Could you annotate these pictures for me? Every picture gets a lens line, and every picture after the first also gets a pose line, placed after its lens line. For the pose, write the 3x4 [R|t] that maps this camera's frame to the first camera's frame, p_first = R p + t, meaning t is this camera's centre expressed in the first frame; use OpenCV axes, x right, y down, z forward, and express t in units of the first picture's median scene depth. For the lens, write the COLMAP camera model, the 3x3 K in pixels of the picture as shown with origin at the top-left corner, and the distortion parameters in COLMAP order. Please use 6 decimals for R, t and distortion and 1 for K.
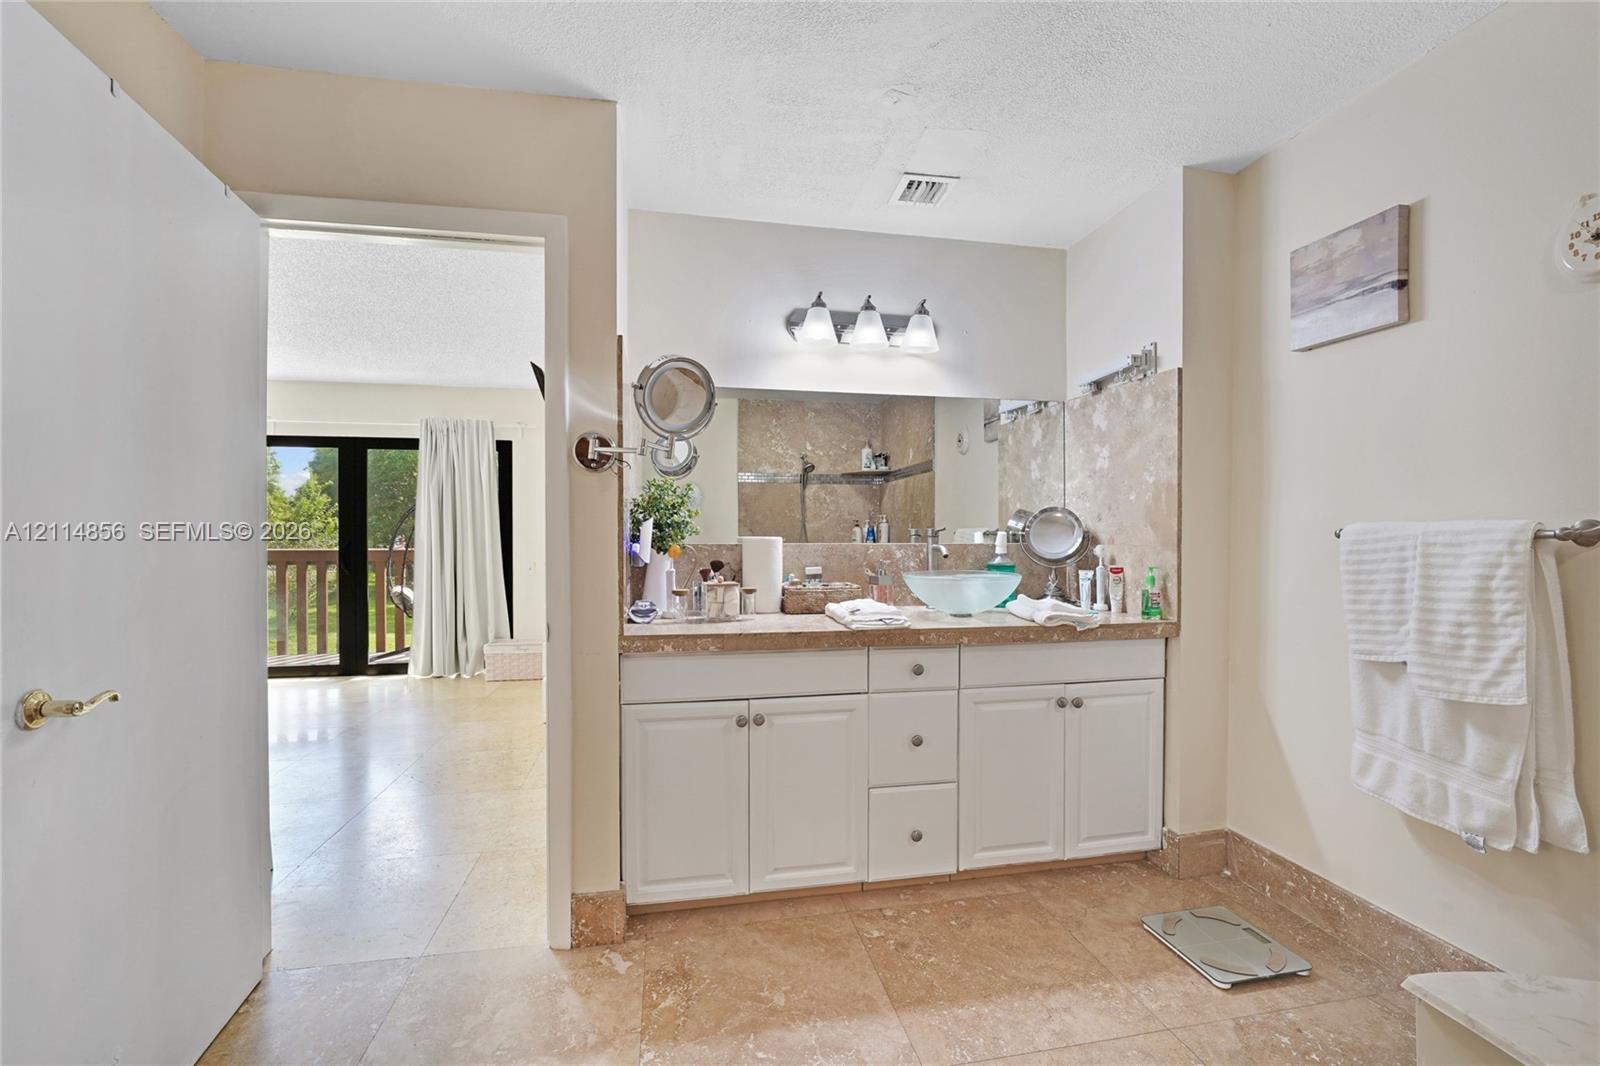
lens RADIAL K [[646.4, 0, 788.1], [0, 646.4, 532.2], [0, 0, 1]] dist [-0.015414, 0.000914]
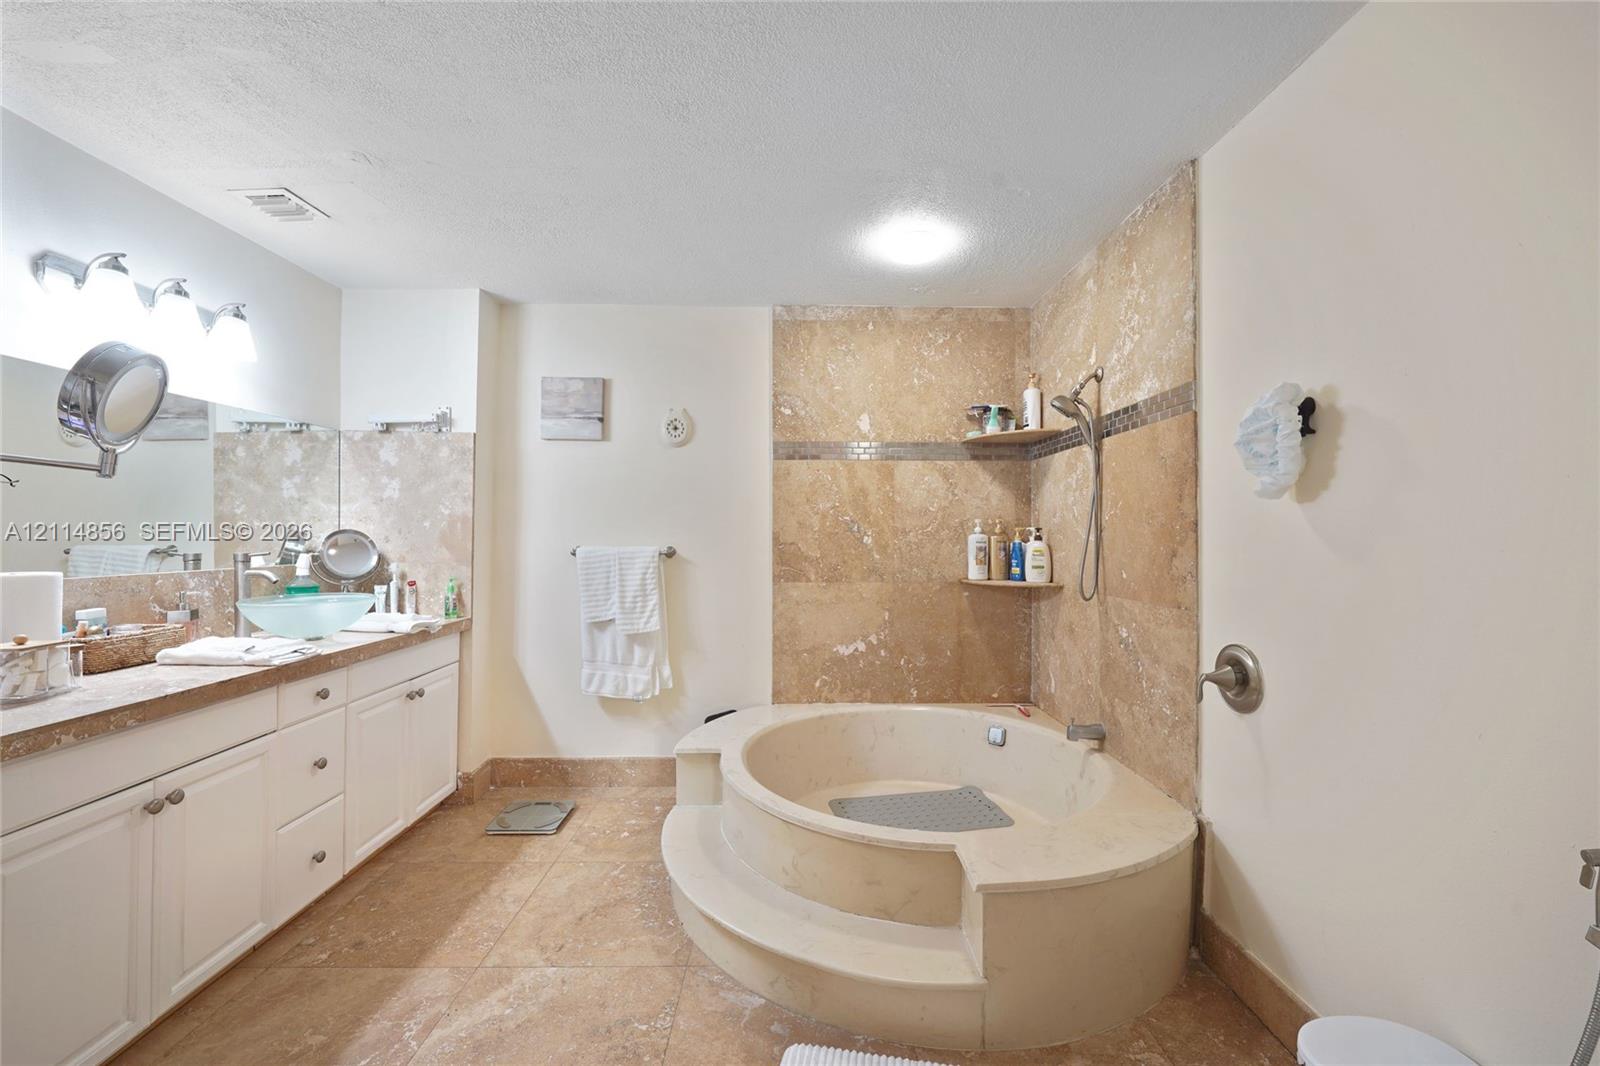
lens RADIAL K [[643.0, 0, 801.7], [0, 643.0, 533.4], [0, 0, 1]] dist [-0.001309, -0.000029]
pose [[0.175770, 0.001881, 0.984430, -0.658134], [-0.005268, 0.999986, -0.000970, -0.044968], [-0.984417, -0.005015, 0.175777, 0.067496]]
